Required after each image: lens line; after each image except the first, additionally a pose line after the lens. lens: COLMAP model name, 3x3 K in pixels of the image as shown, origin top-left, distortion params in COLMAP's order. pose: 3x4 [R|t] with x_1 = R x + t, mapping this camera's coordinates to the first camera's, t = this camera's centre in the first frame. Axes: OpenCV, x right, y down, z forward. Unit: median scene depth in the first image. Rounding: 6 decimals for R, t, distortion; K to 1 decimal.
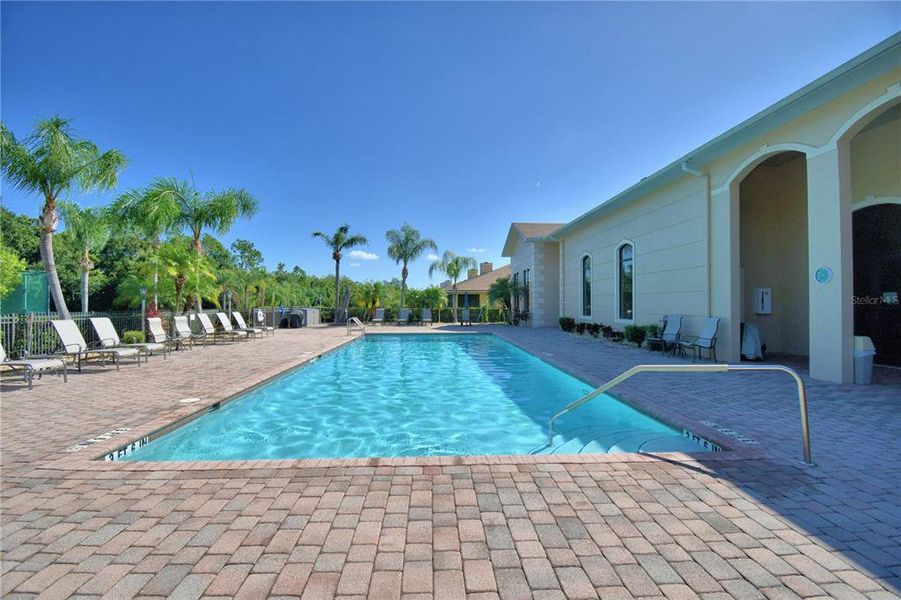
lens RADIAL K [[394.8, 0, 444.7], [0, 394.8, 301.4], [0, 0, 1]] dist [0.022526, -0.028535]
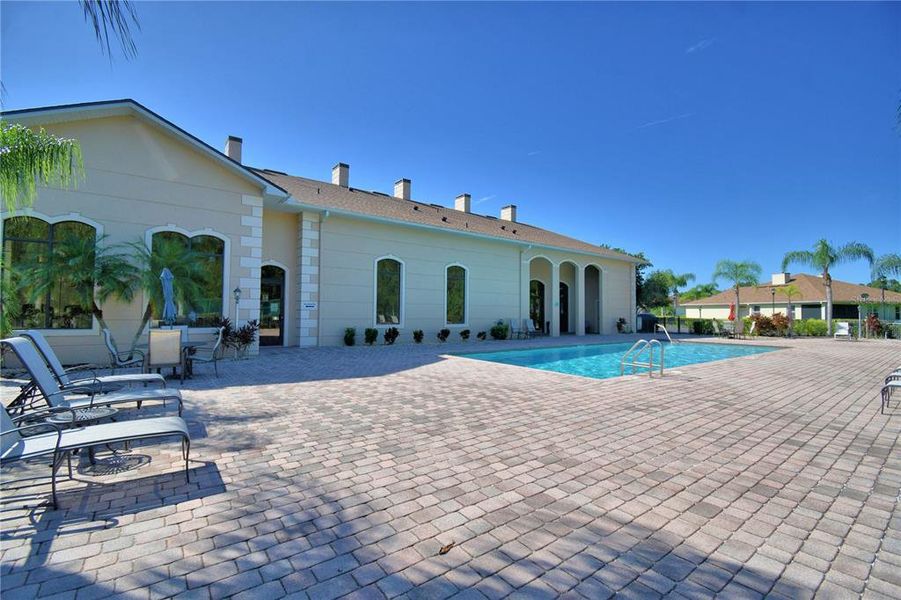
lens RADIAL K [[394.8, 0, 444.7], [0, 394.8, 301.4], [0, 0, 1]] dist [0.022526, -0.028535]
pose [[-0.556315, 0.037670, 0.830117, -0.374536], [-0.000682, 0.998951, -0.045789, 0.019900], [-0.830971, -0.026039, -0.555705, 1.078649]]
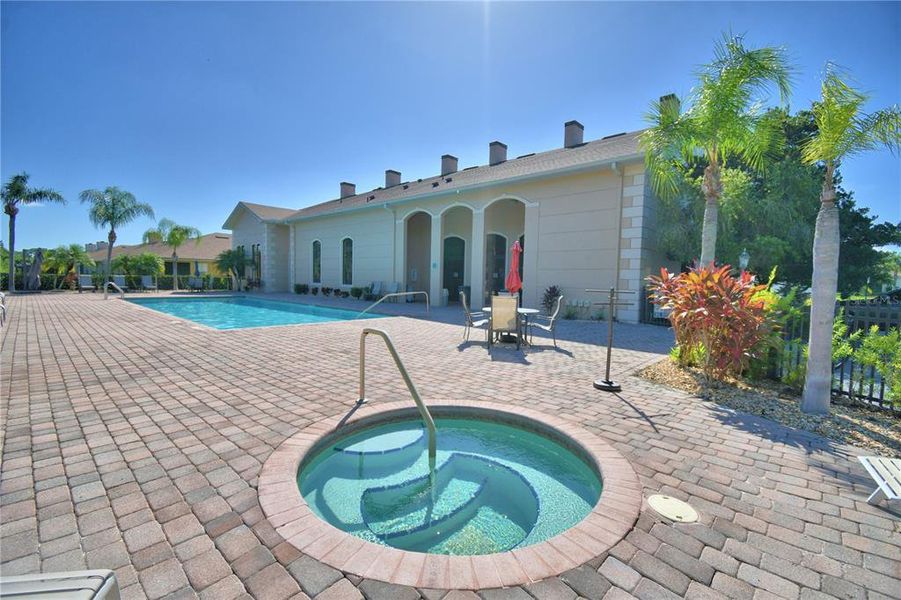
lens RADIAL K [[394.8, 0, 444.7], [0, 394.8, 301.4], [0, 0, 1]] dist [0.022526, -0.028535]
pose [[0.712374, -0.023956, 0.701392, -0.247251], [-0.026325, 0.997802, 0.060816, 0.002918], [-0.701307, -0.061788, 0.710177, -0.272975]]
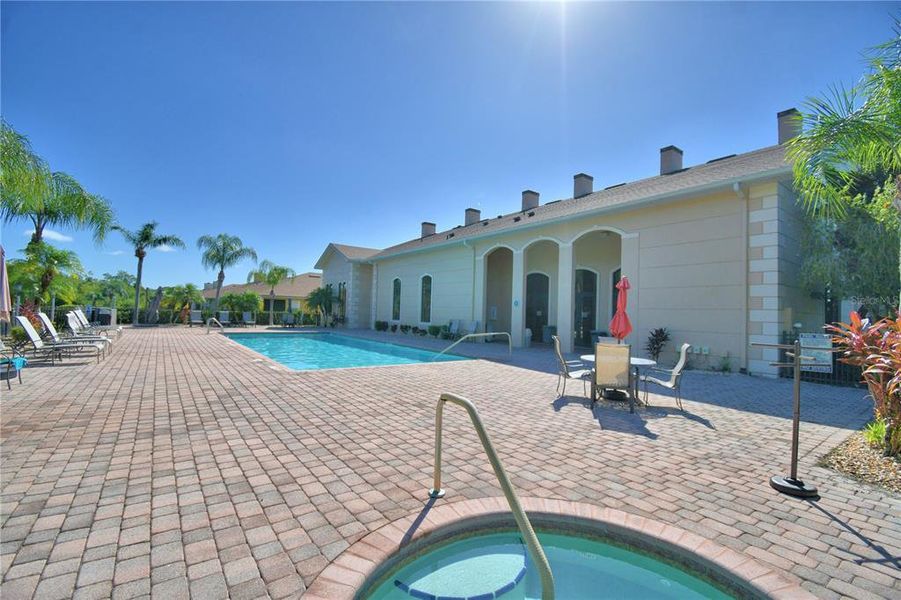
lens RADIAL K [[394.8, 0, 444.7], [0, 394.8, 301.4], [0, 0, 1]] dist [0.022526, -0.028535]
pose [[0.834186, 0.042493, 0.549844, -0.224410], [-0.033711, 0.999092, -0.026067, -0.000091], [-0.550452, 0.003209, 0.834861, -0.237175]]
